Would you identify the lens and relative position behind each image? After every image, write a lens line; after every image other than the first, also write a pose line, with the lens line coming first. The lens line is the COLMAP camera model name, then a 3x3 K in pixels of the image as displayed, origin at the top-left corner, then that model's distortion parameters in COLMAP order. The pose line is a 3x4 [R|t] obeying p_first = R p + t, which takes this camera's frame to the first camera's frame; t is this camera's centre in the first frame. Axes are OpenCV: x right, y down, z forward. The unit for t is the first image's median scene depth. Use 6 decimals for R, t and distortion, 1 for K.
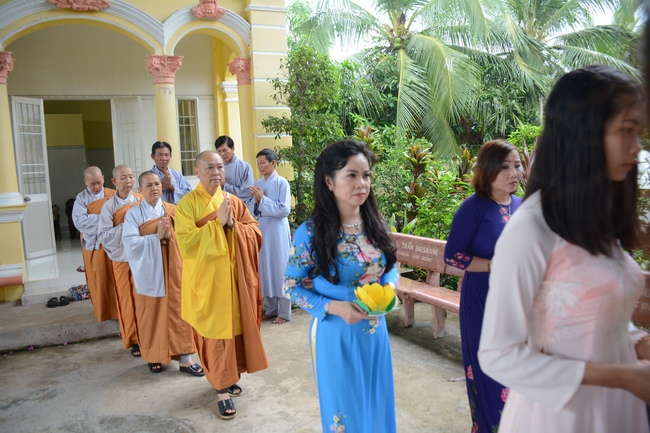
lens RADIAL K [[503.8, 0, 326.9], [0, 503.8, 215.4], [0, 0, 1]] dist [-0.154620, 0.097459]
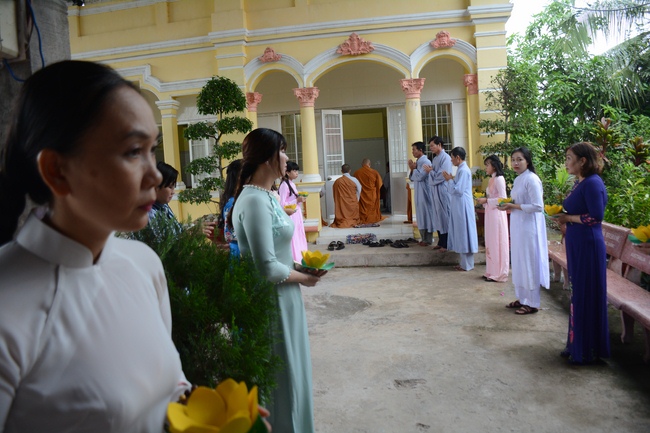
lens RADIAL K [[503.8, 0, 323.1], [0, 503.8, 216.9], [0, 0, 1]] dist [-0.154620, 0.097459]
pose [[0.805263, 0.061203, -0.589751, 0.318304], [-0.039824, 0.997995, 0.049194, 0.009753], [0.591579, -0.016128, 0.806086, -0.298203]]
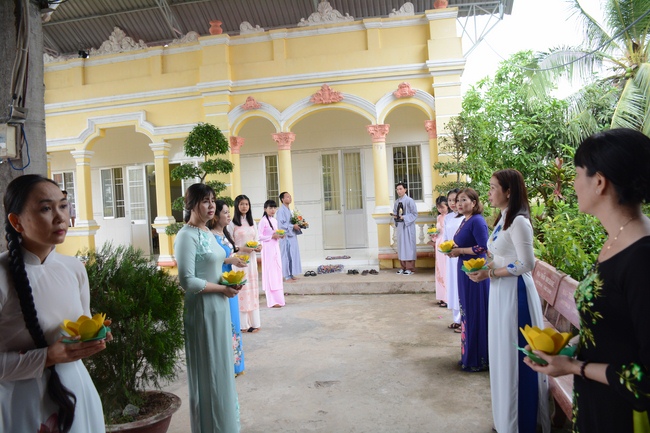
lens RADIAL K [[503.8, 0, 326.2], [0, 503.8, 212.1], [0, 0, 1]] dist [-0.154620, 0.097459]
pose [[0.800868, 0.019851, -0.598512, 0.486197], [-0.043721, 0.998721, -0.025378, 0.000489], [0.597242, 0.046492, 0.800712, -0.355606]]
